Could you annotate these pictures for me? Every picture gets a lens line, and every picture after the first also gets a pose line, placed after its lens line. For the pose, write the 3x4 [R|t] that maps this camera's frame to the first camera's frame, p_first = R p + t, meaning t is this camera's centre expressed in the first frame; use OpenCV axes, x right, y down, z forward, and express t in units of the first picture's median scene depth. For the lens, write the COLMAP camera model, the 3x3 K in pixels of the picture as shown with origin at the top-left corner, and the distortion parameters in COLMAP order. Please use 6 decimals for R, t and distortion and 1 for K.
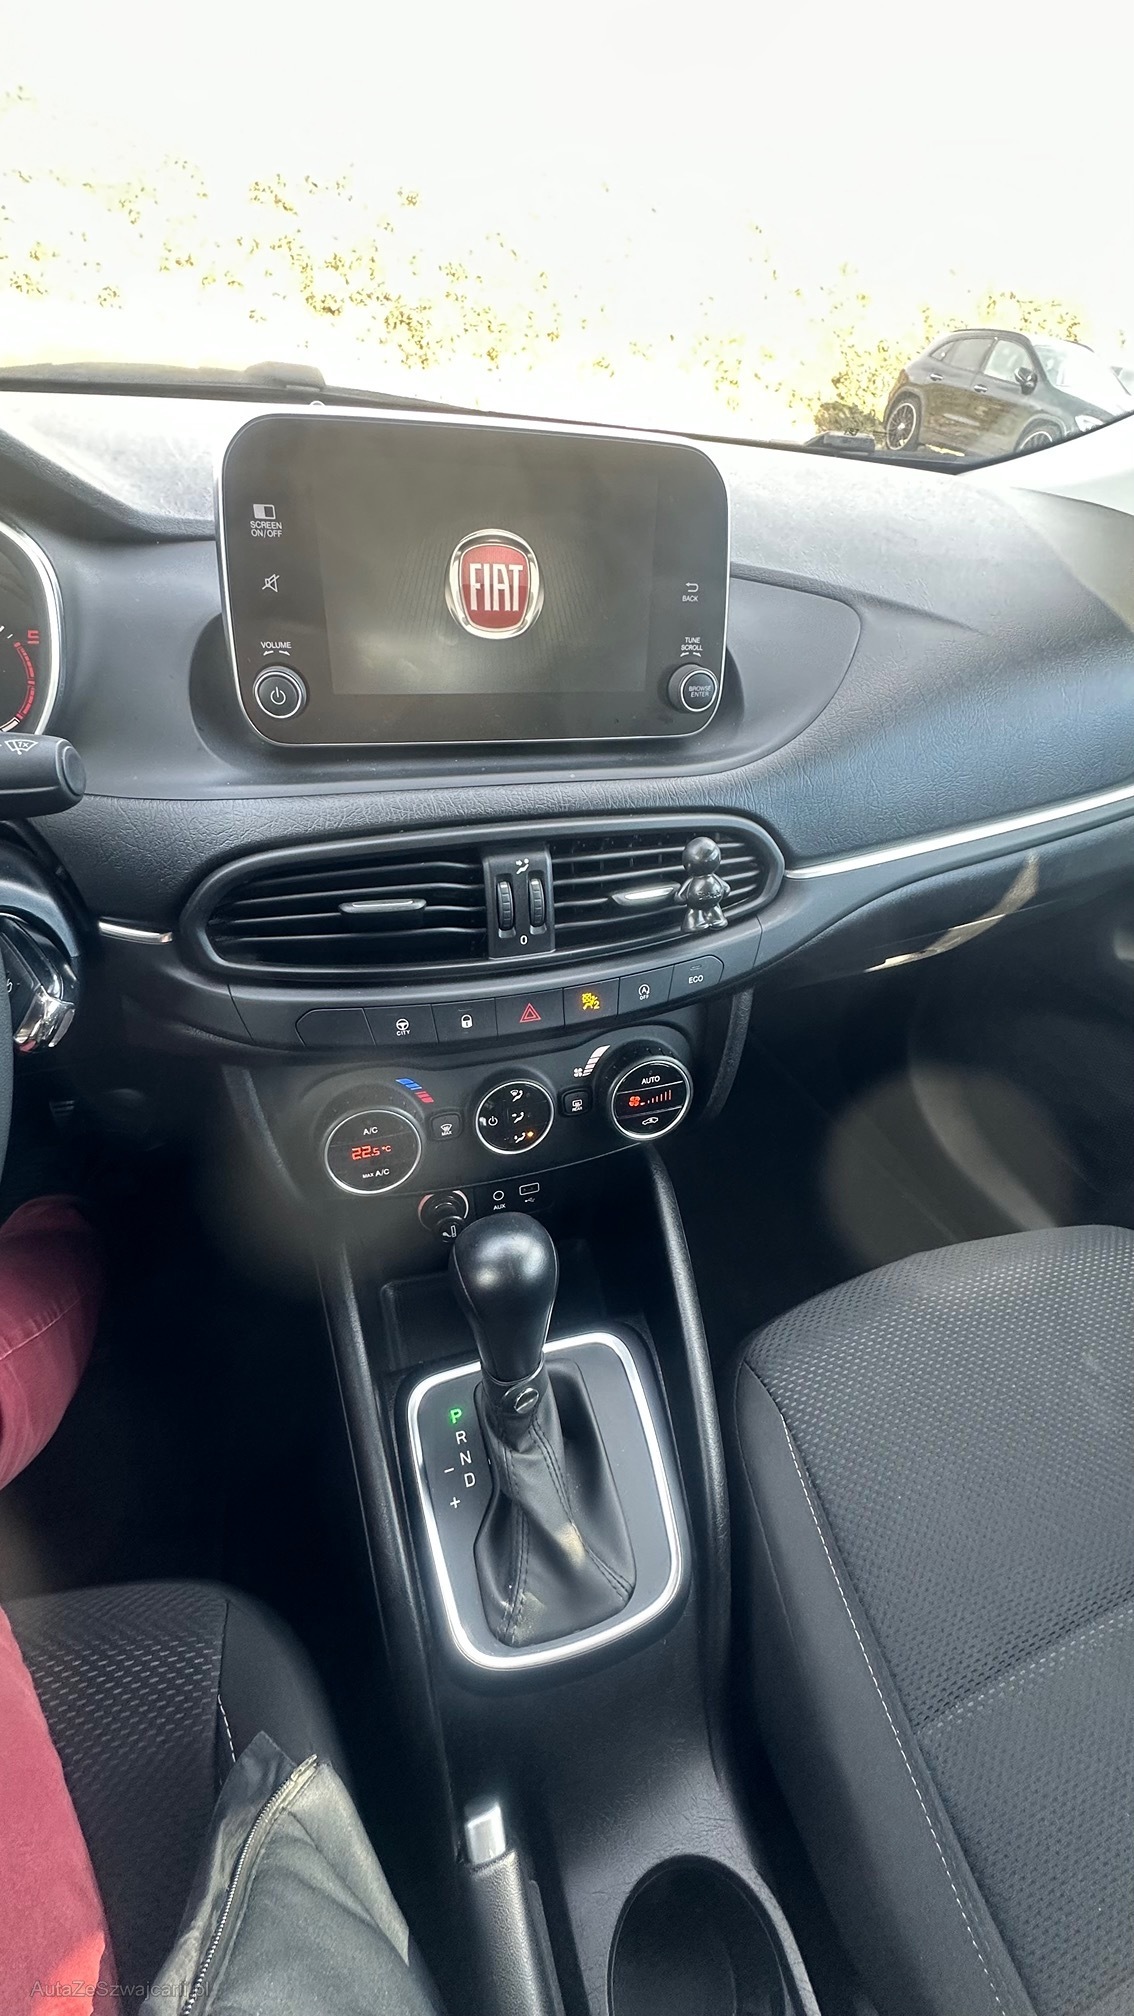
lens RADIAL K [[800.9, 0, 571.3], [0, 800.9, 987.2], [0, 0, 1]] dist [-0.001005, -0.000357]
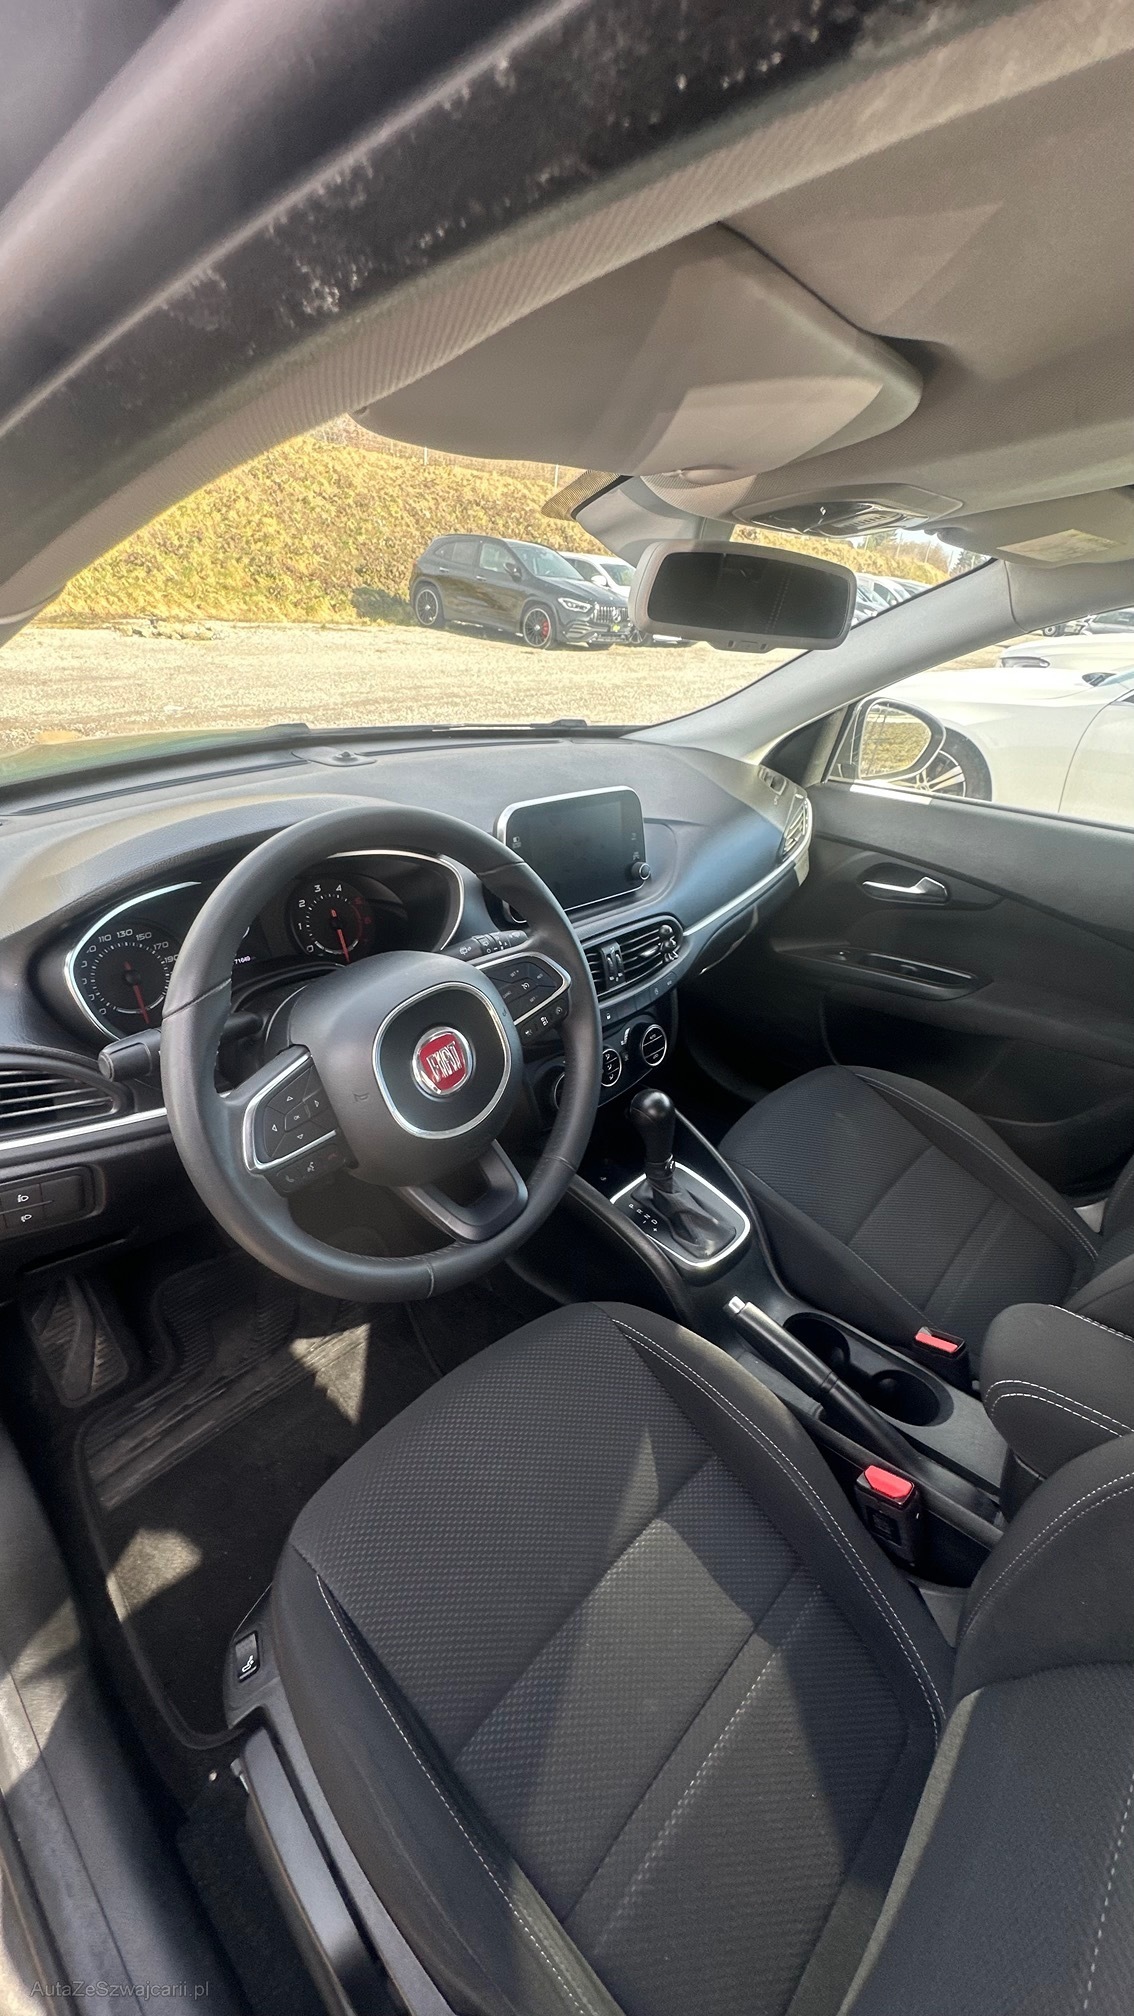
lens RADIAL K [[800.9, 0, 571.3], [0, 800.9, 987.2], [0, 0, 1]] dist [-0.001005, -0.000357]
pose [[0.871200, -0.240686, 0.427880, -1.167297], [0.303331, 0.949205, -0.083672, 0.119404], [-0.386007, 0.202684, 0.899954, -1.082295]]
